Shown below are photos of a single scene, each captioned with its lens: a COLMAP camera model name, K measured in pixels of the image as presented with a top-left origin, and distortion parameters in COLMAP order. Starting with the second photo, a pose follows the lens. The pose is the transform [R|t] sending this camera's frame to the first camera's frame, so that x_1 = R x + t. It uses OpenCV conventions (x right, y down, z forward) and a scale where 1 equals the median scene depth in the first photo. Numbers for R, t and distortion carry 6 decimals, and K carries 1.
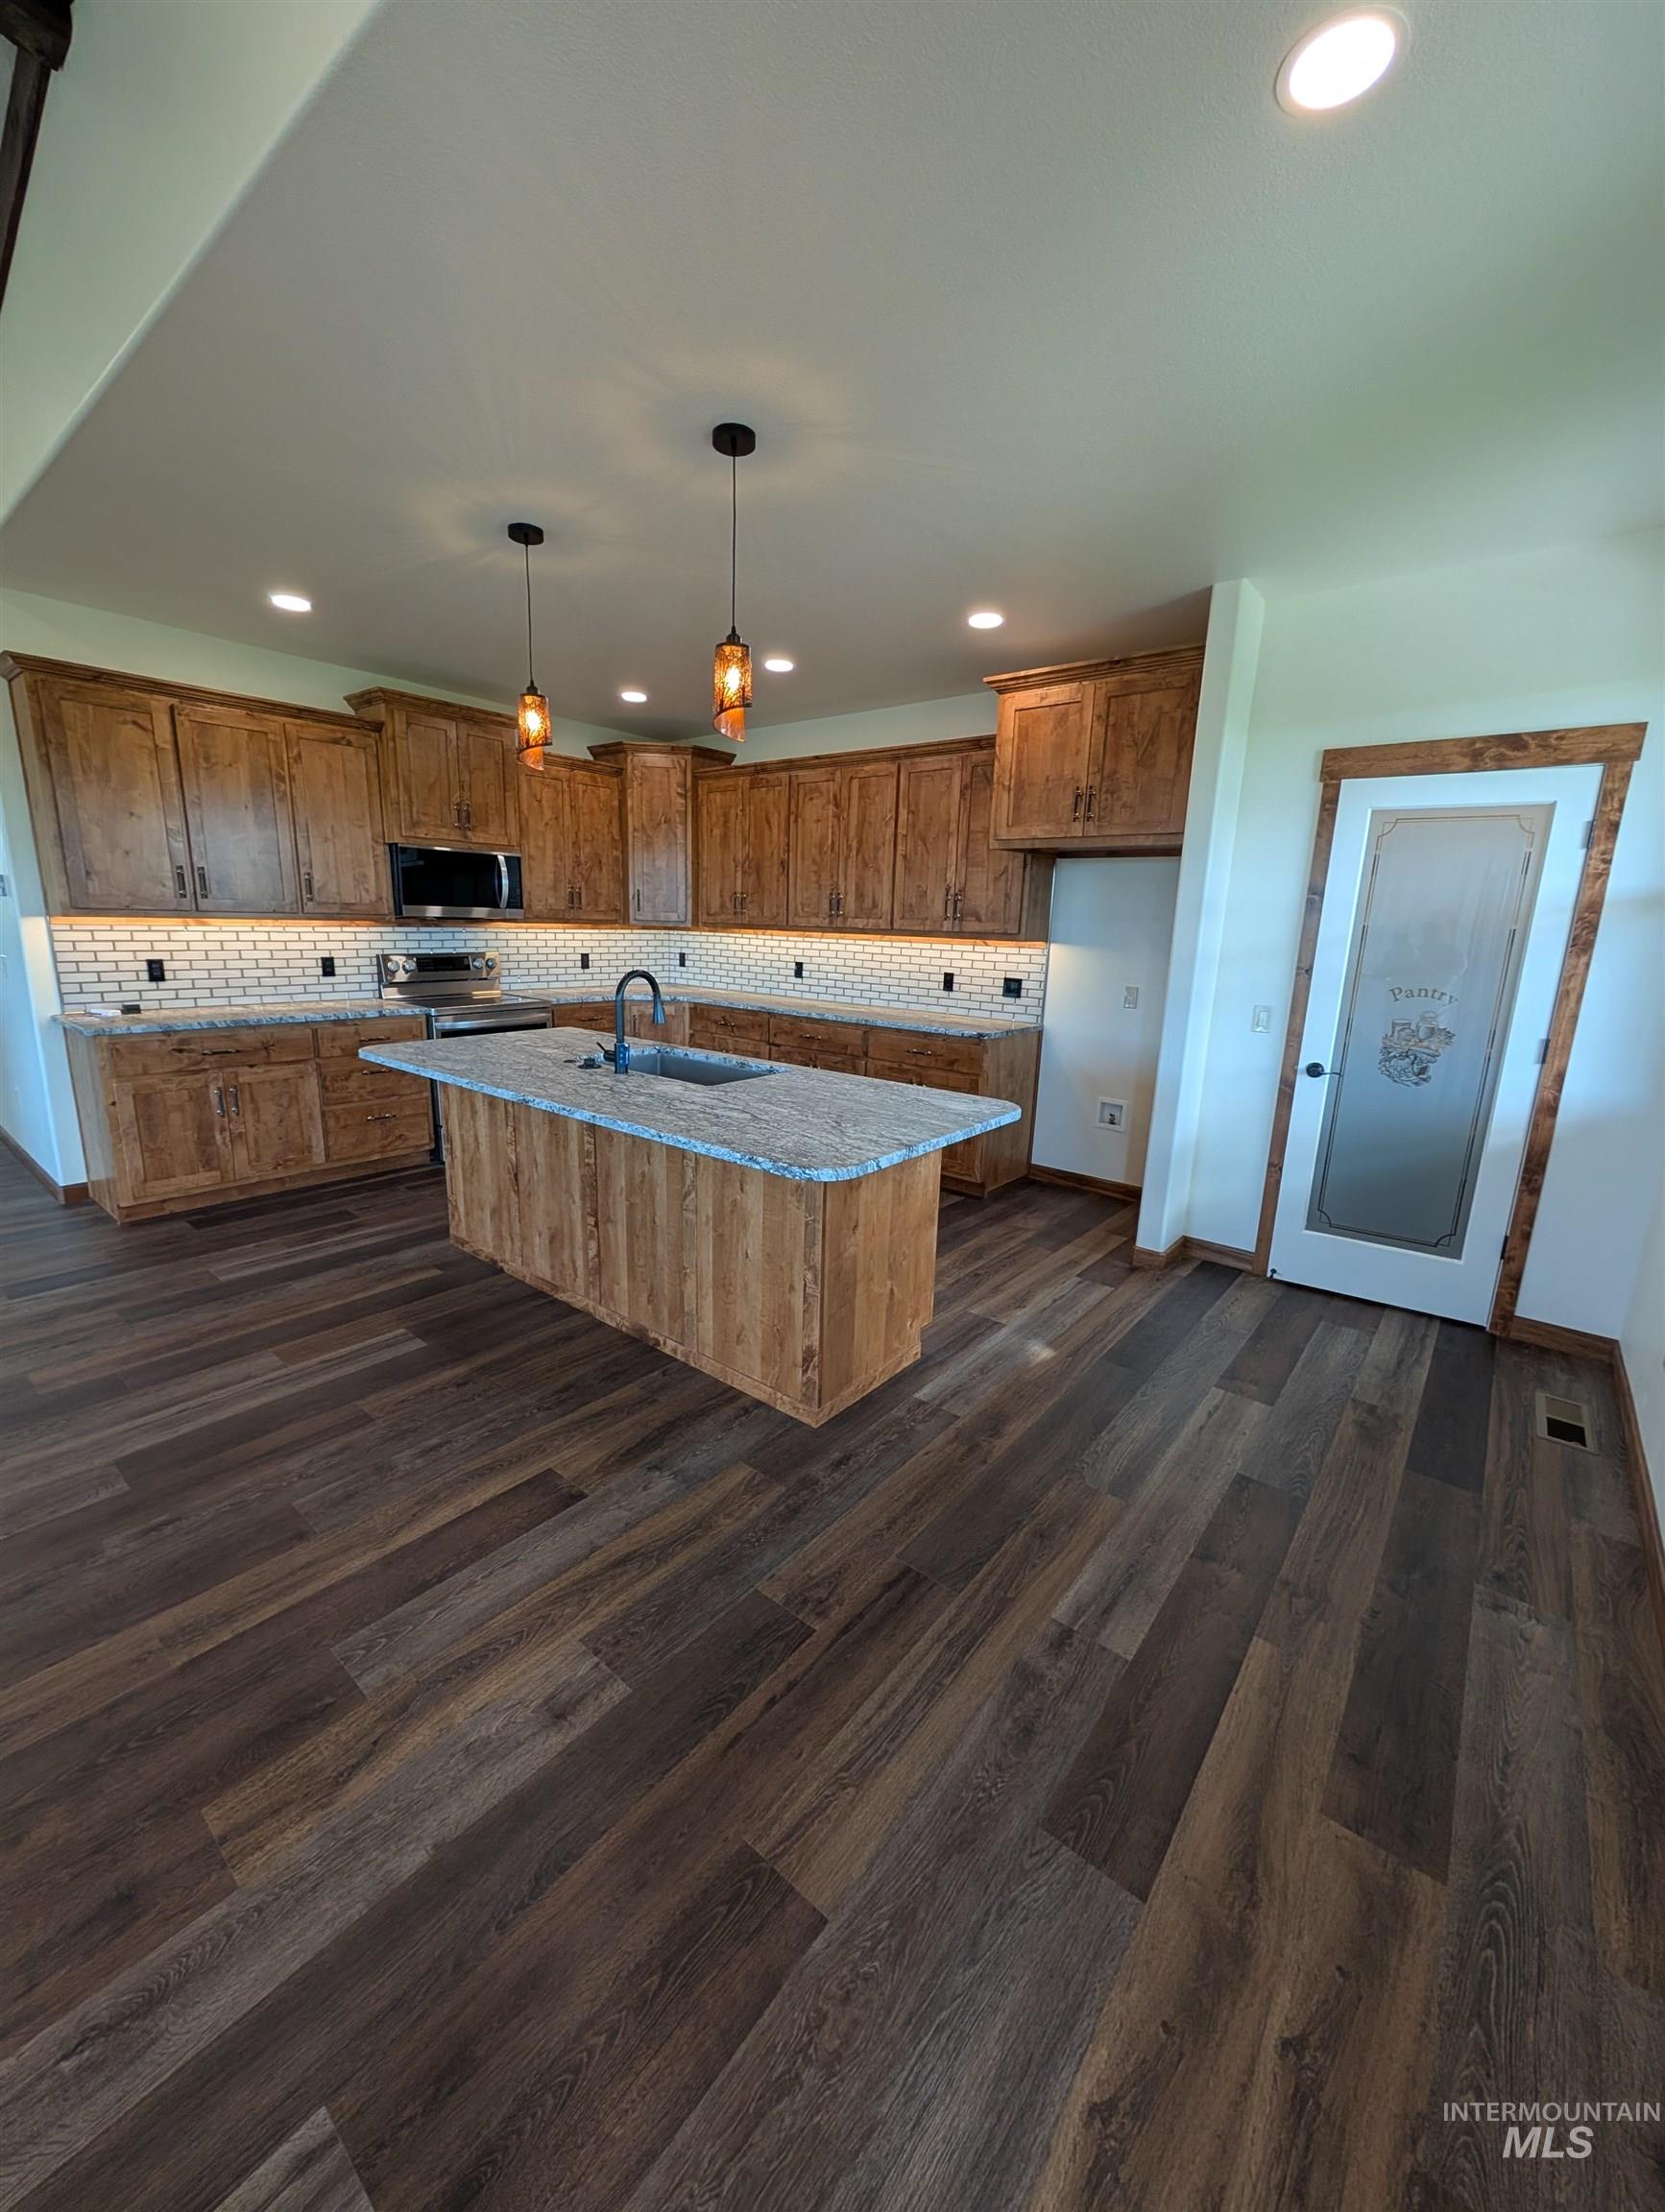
lens RADIAL K [[837.1, 0, 826.3], [0, 837.1, 1104.1], [0, 0, 1]] dist [-0.002374, 0.000070]
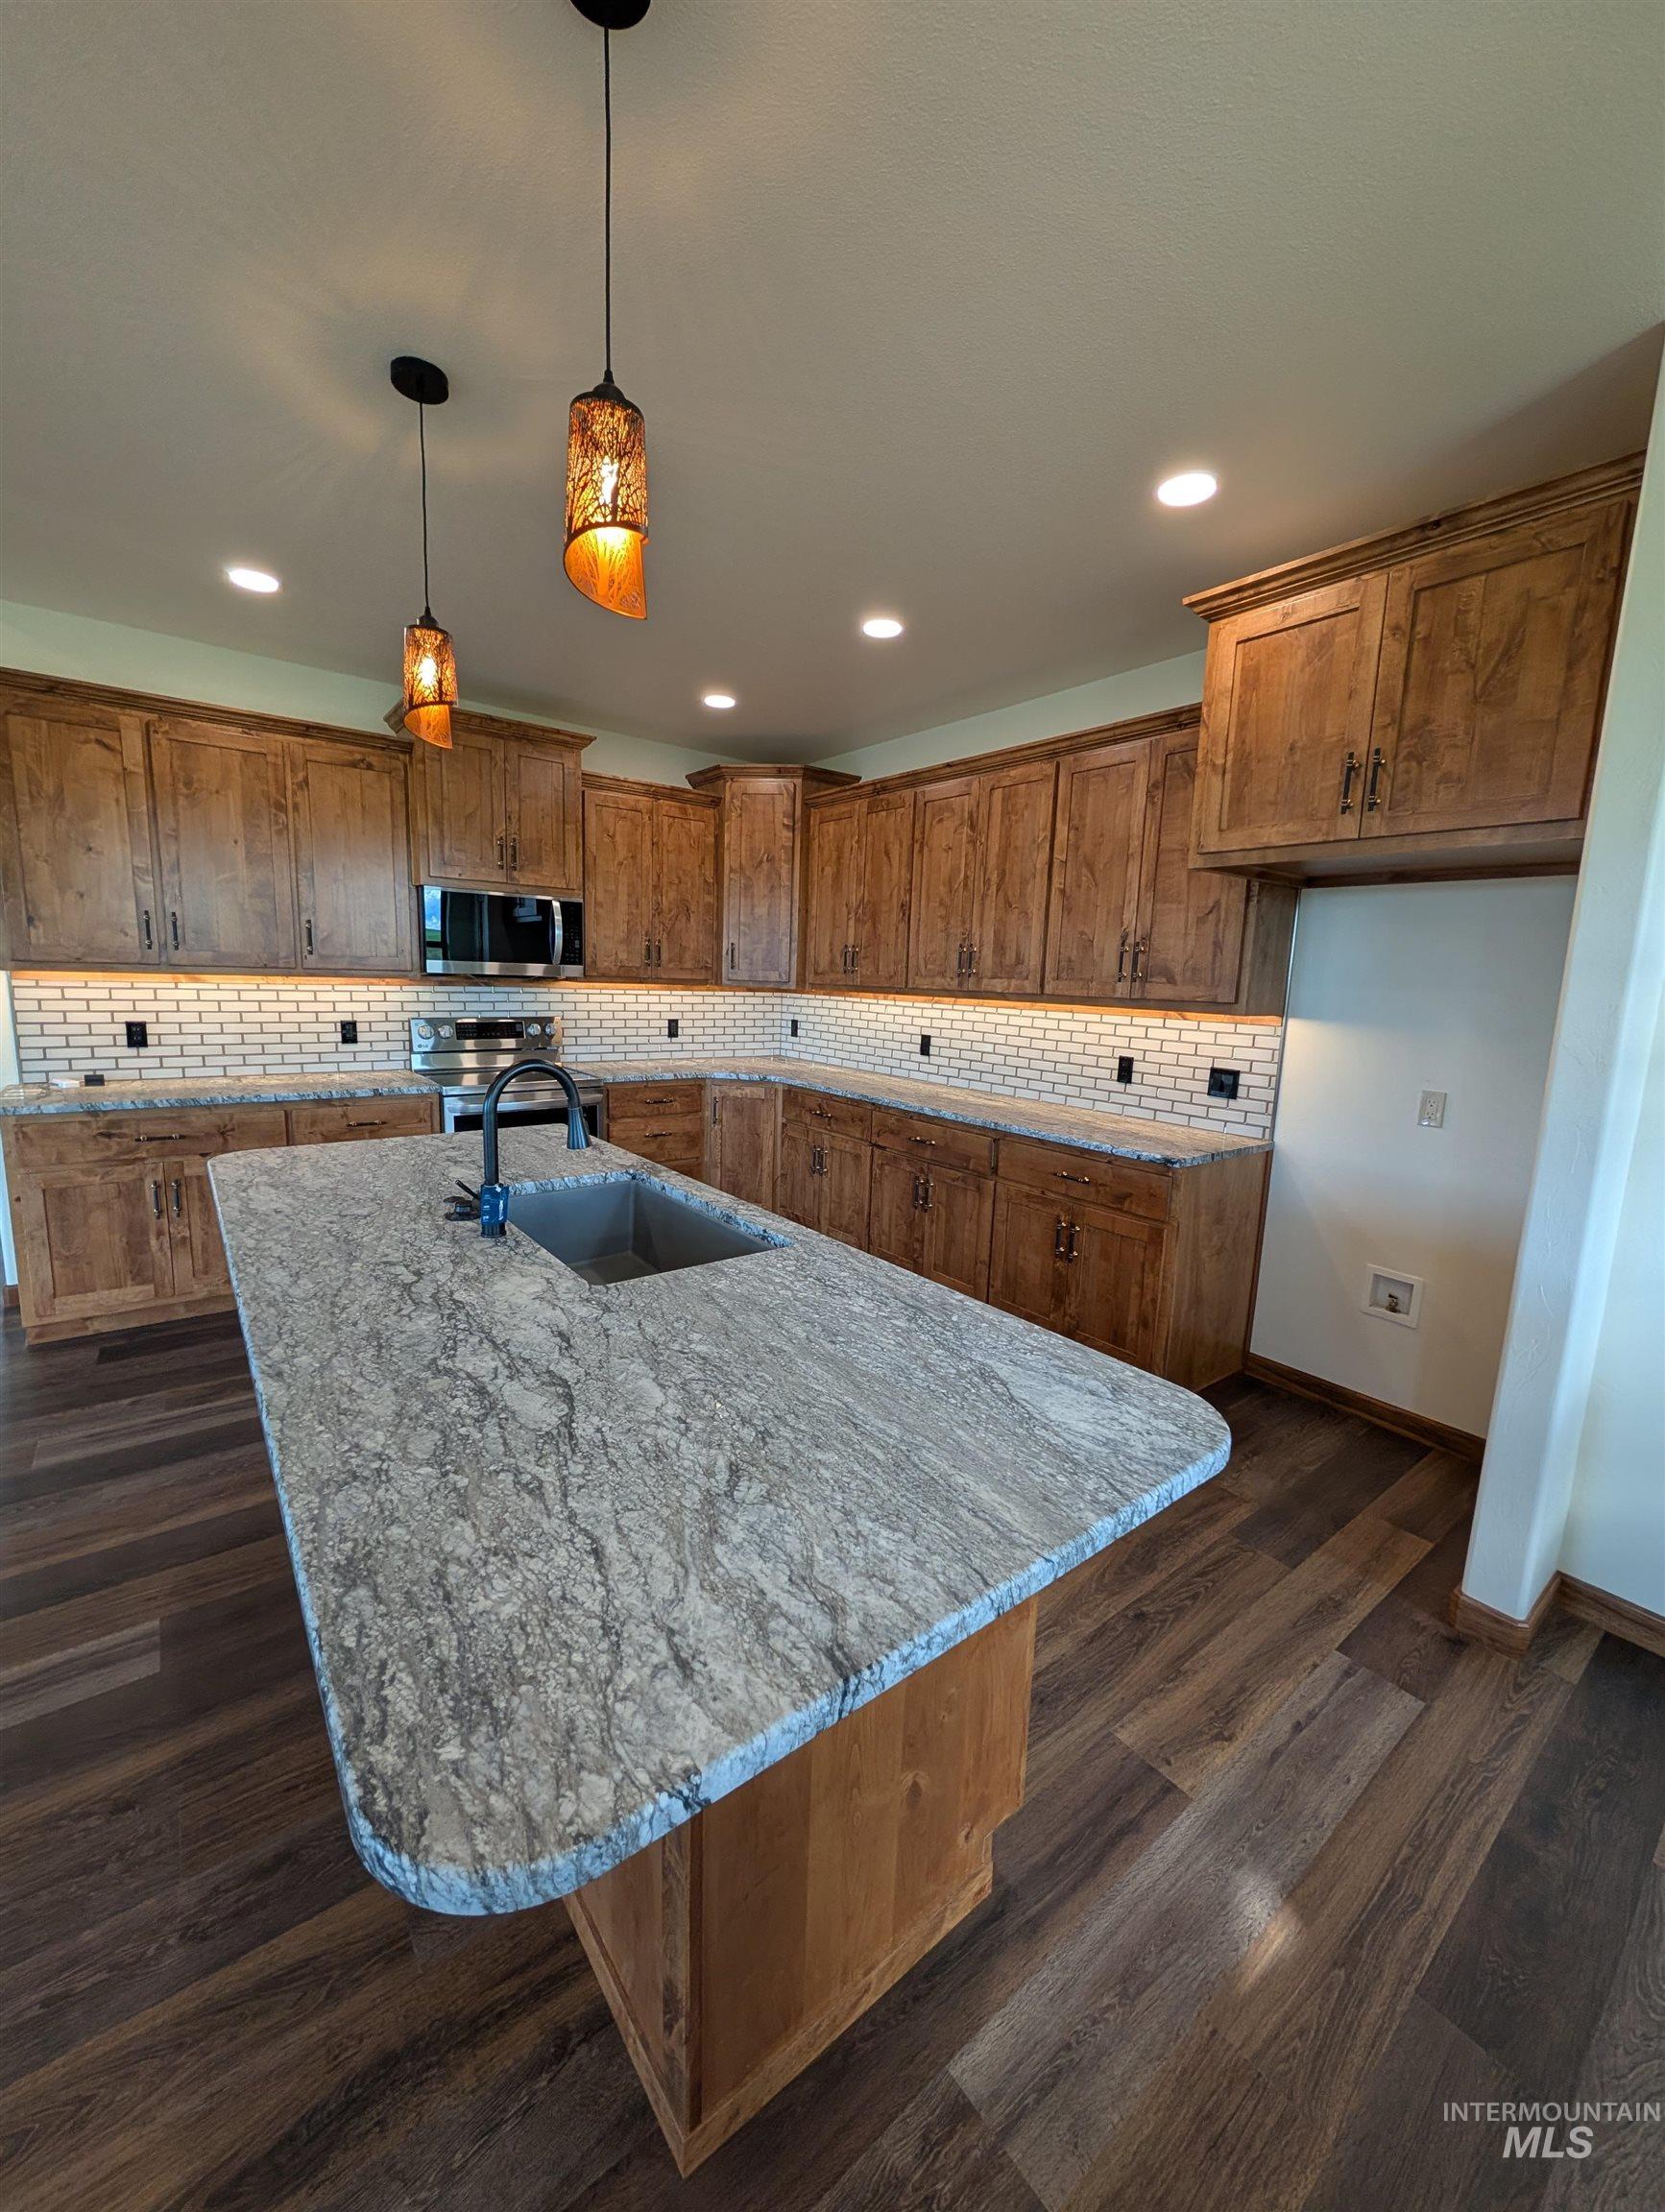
lens RADIAL K [[837.1, 0, 839.2], [0, 837.1, 1103.5], [0, 0, 1]] dist [-0.002374, 0.000070]
pose [[0.976195, 0.037201, -0.213679, 0.080889], [-0.052780, 0.996311, -0.067671, -0.074526], [0.210373, 0.077338, 0.974557, 0.350515]]
